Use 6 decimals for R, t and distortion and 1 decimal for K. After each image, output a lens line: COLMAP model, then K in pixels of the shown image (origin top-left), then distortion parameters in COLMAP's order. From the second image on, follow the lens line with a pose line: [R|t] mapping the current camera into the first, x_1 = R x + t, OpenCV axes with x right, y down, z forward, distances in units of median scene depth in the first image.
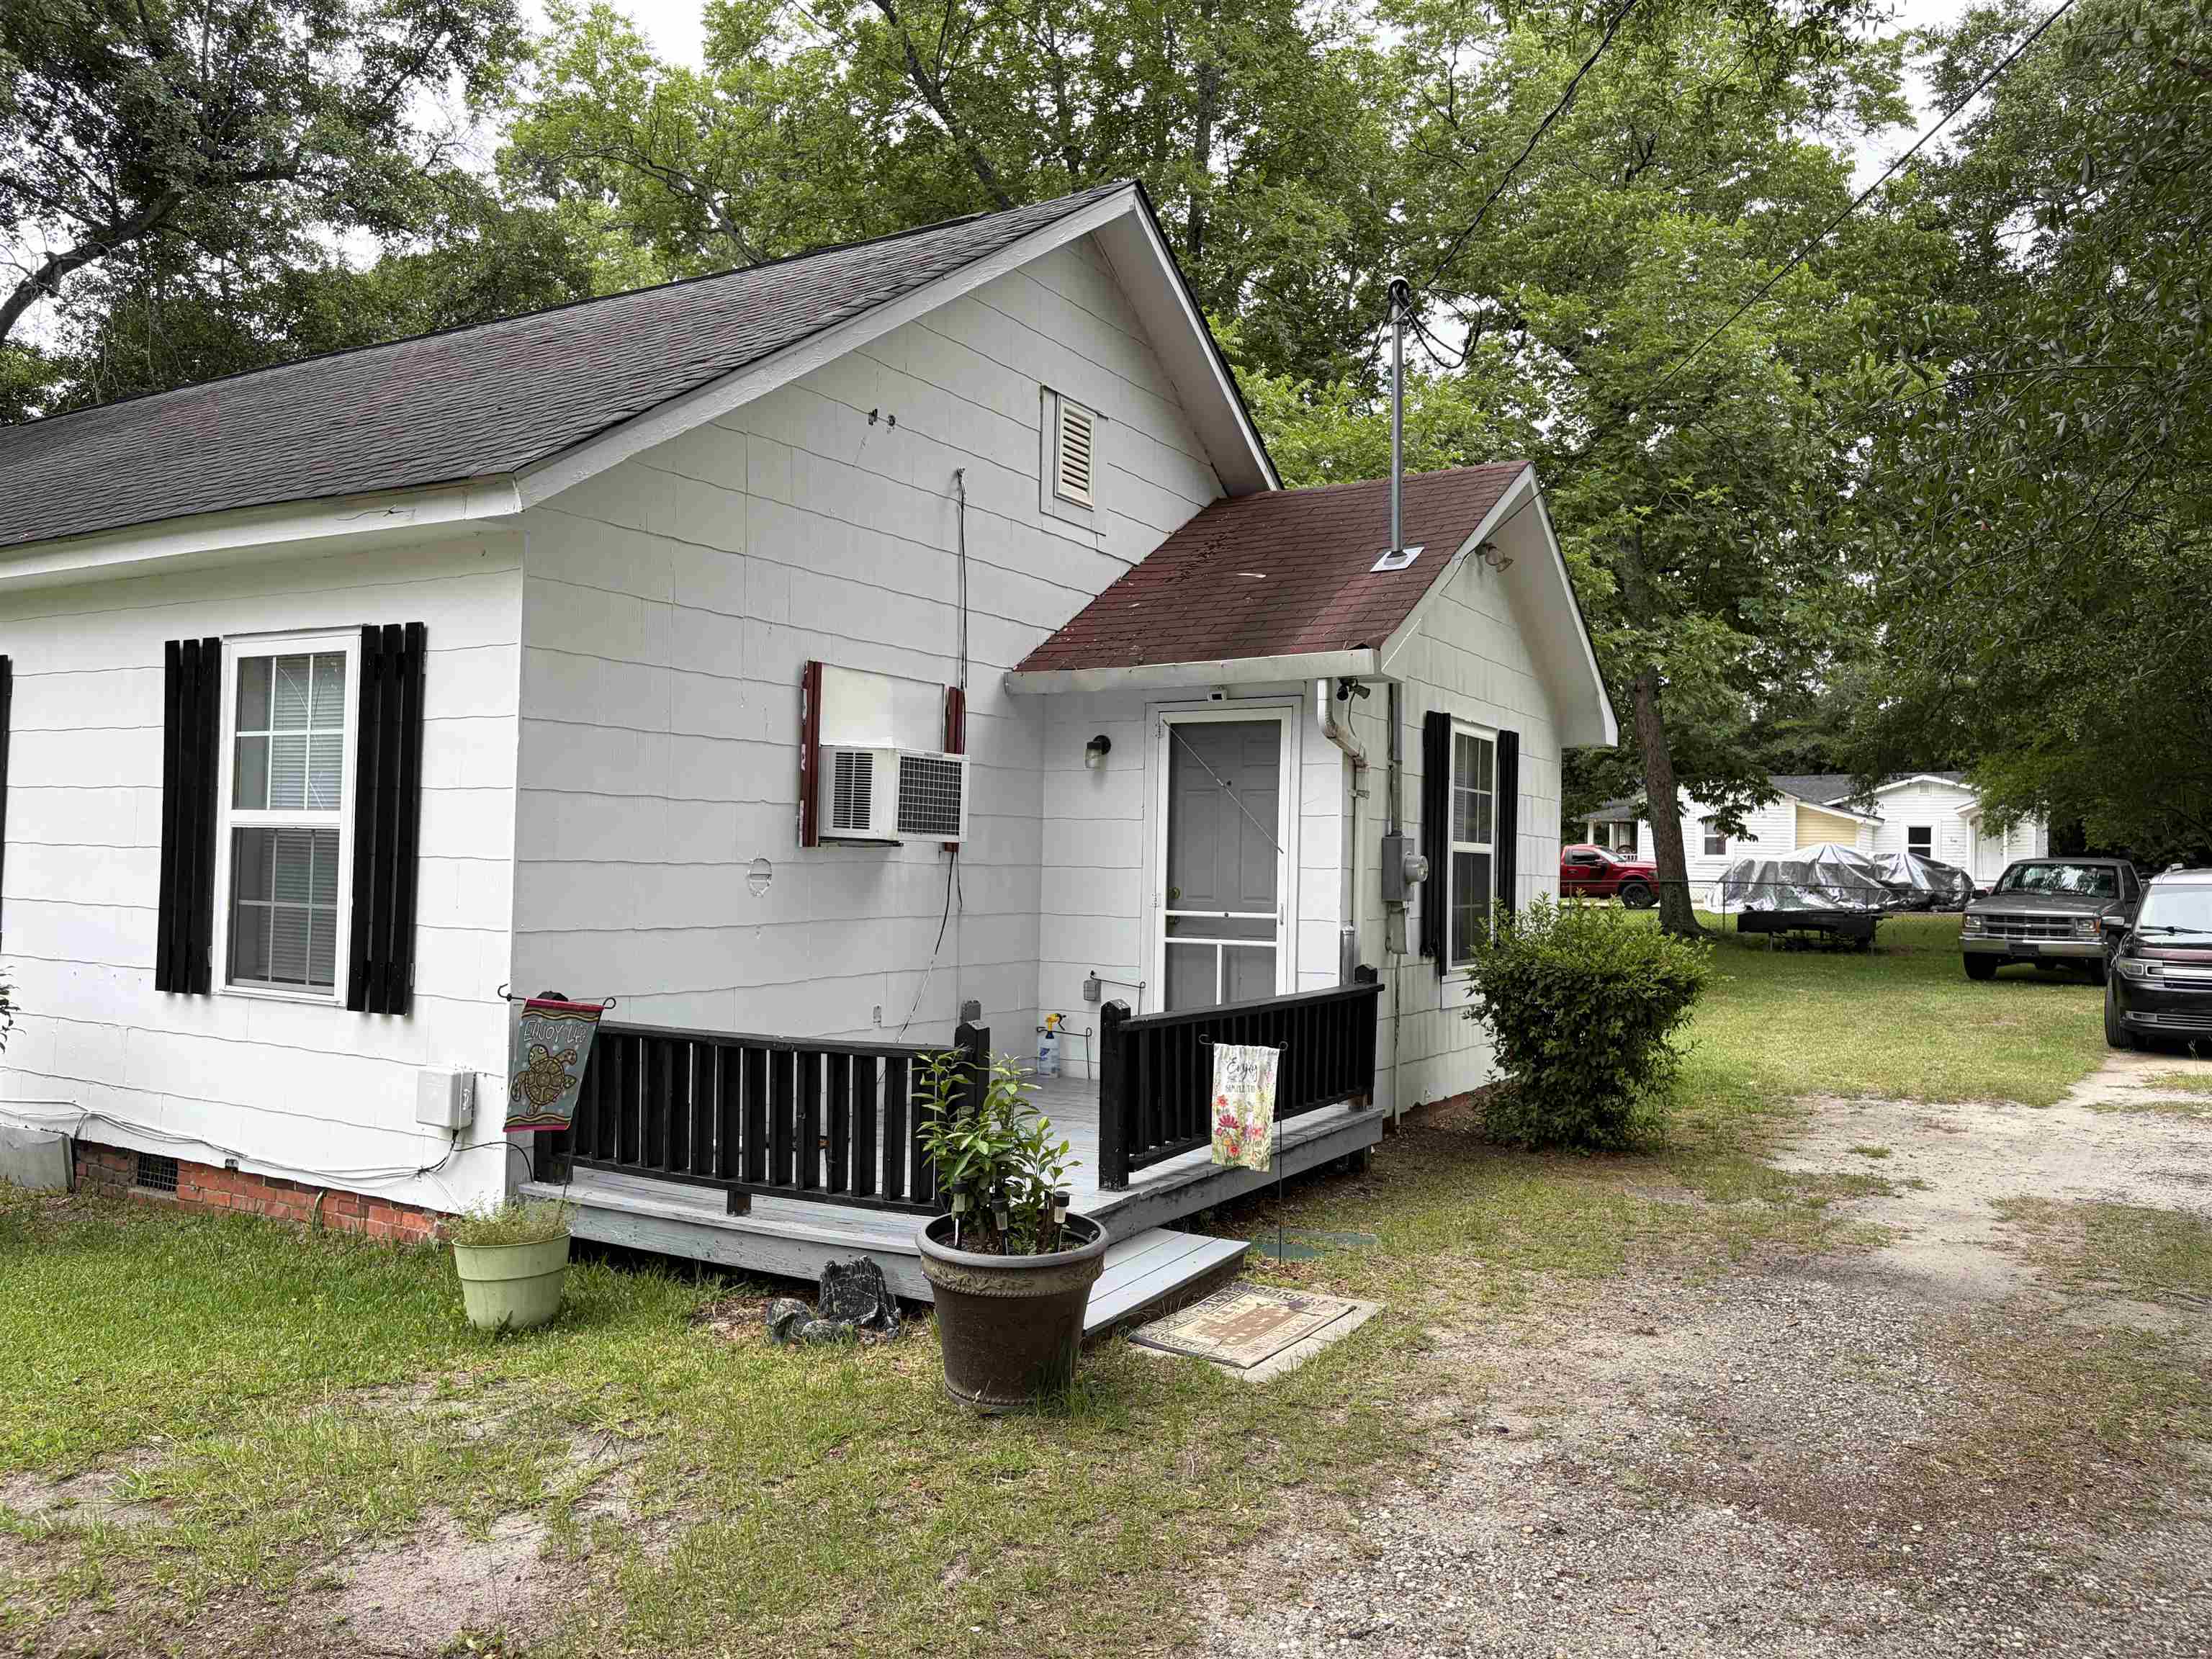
lens RADIAL K [[1666.2, 0, 1098.7], [0, 1666.2, 827.2], [0, 0, 1]] dist [0.063641, -0.058651]
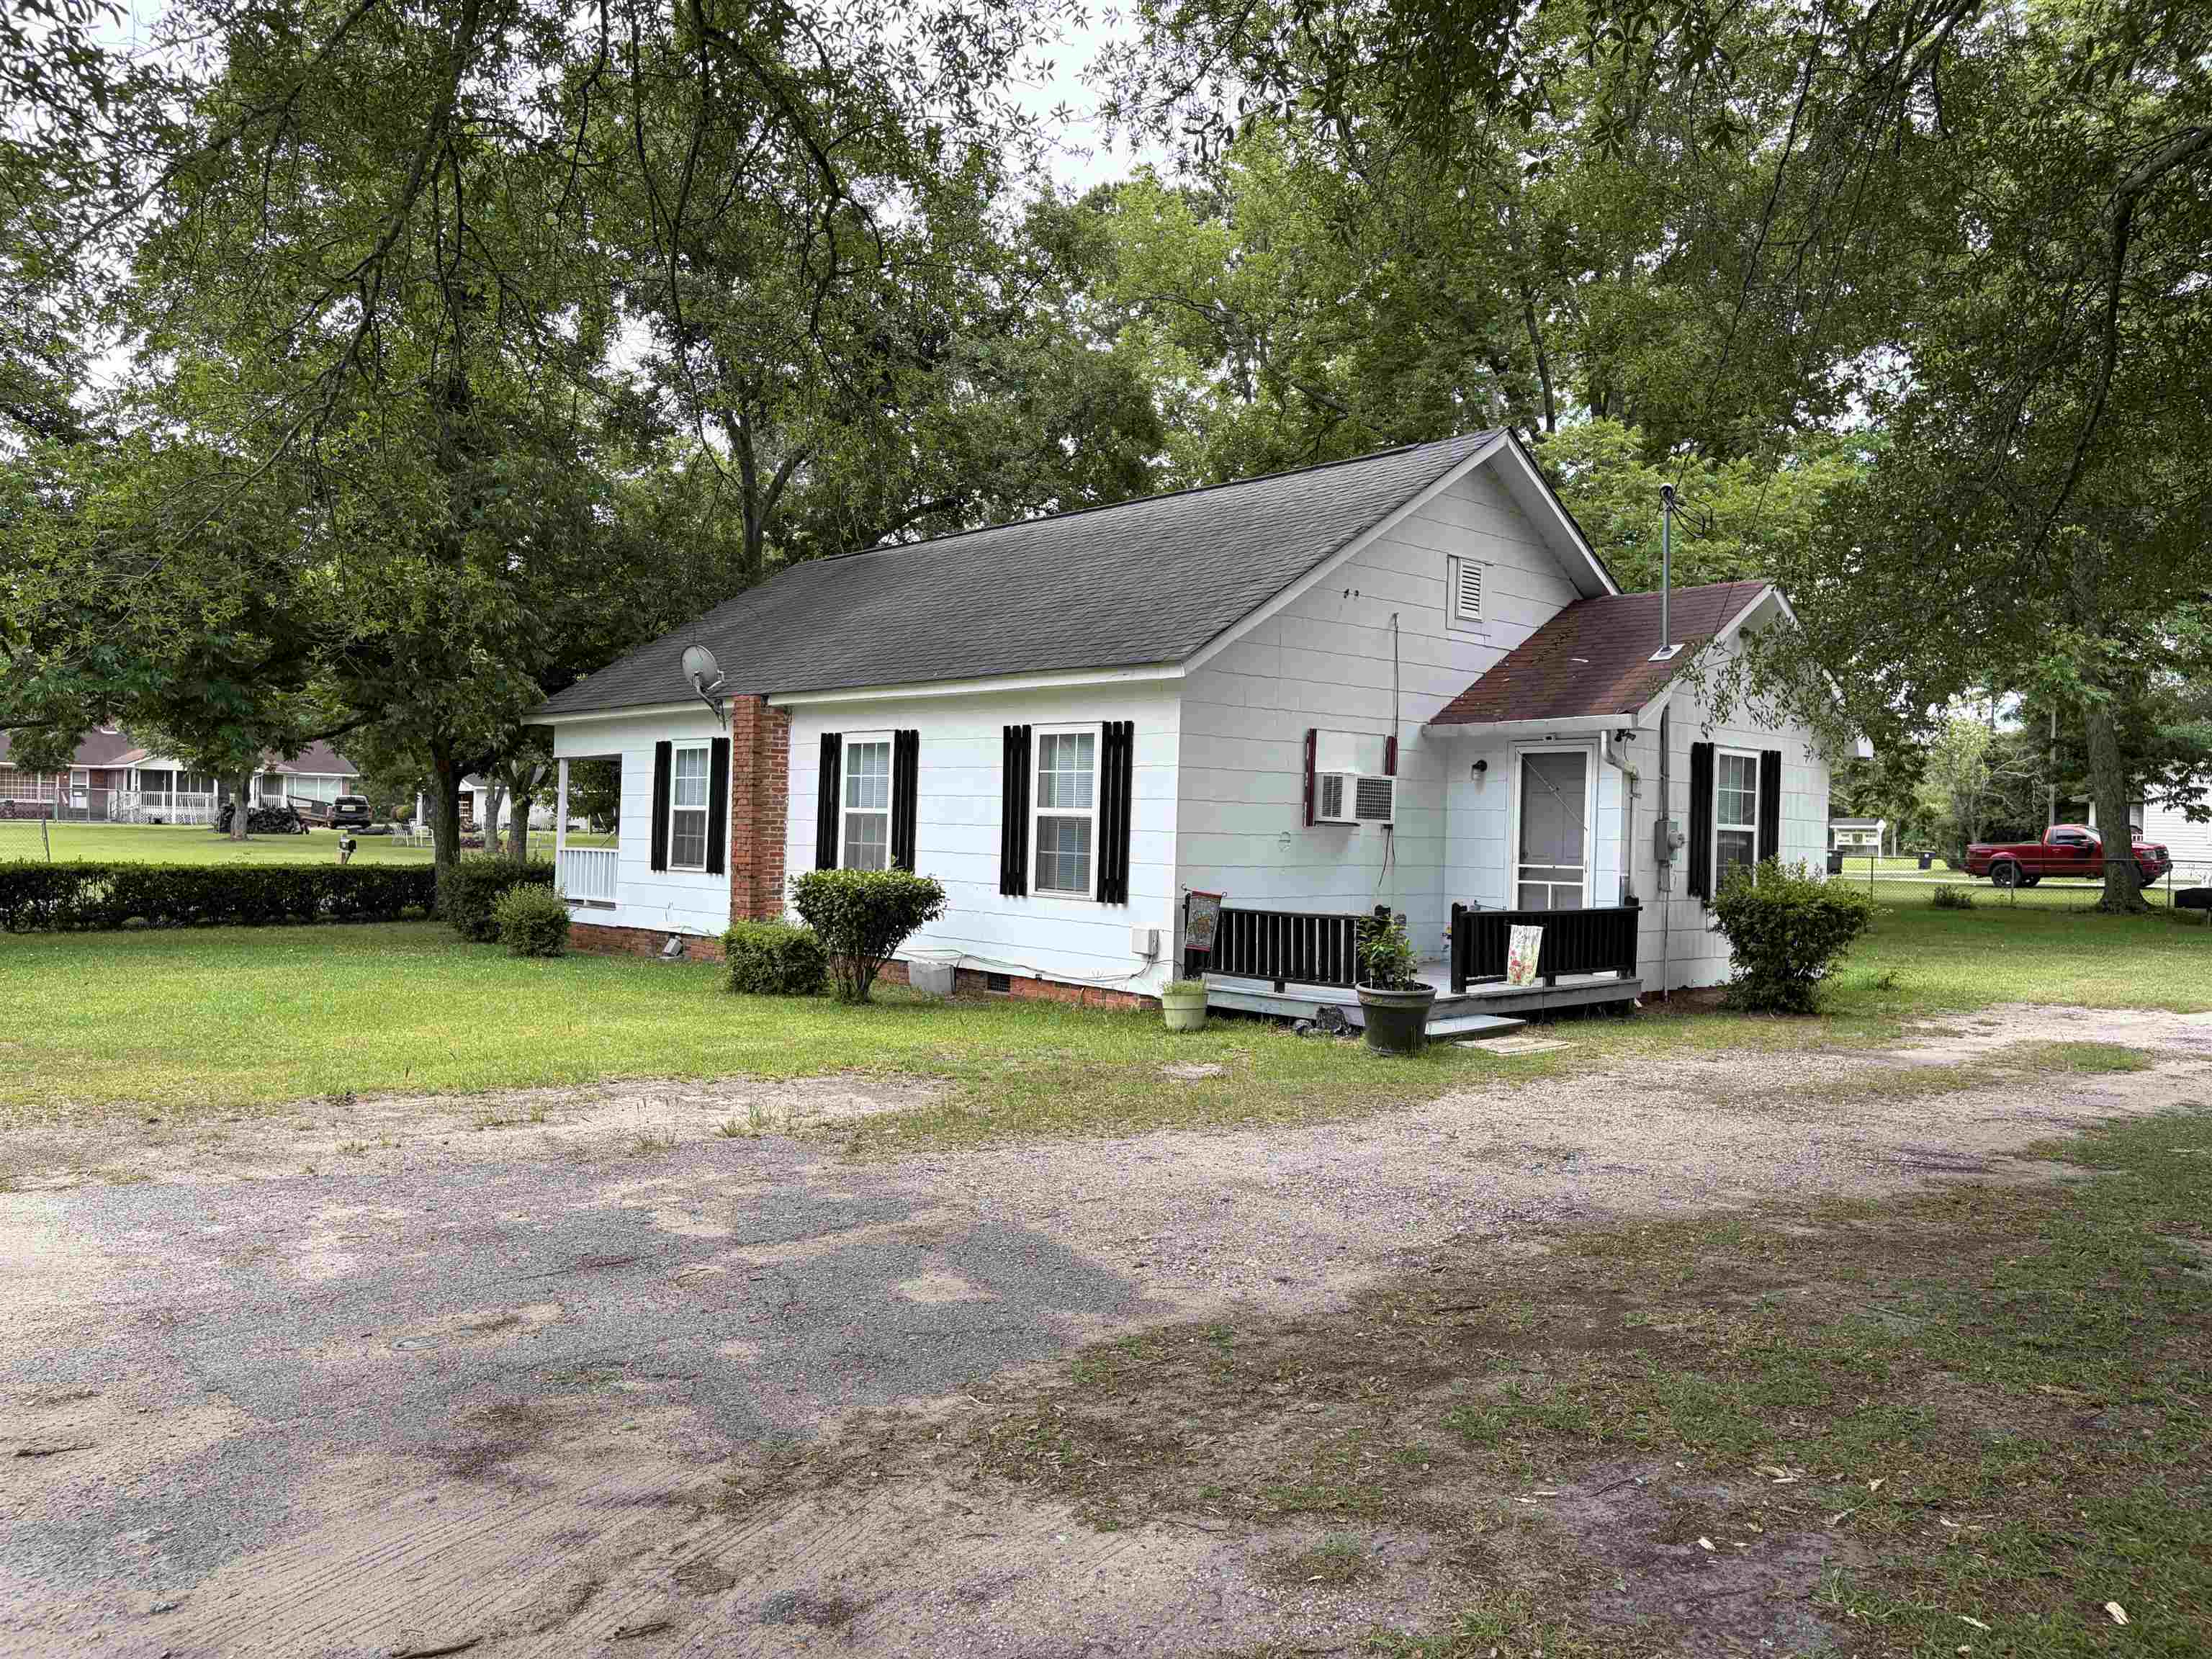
lens RADIAL K [[1666.2, 0, 1098.7], [0, 1666.2, 827.2], [0, 0, 1]] dist [0.063641, -0.058651]
pose [[0.956983, 0.003002, -0.290128, 0.149735], [0.000564, 0.999925, 0.012206, -0.010477], [0.290143, -0.011844, 0.956910, -0.899325]]
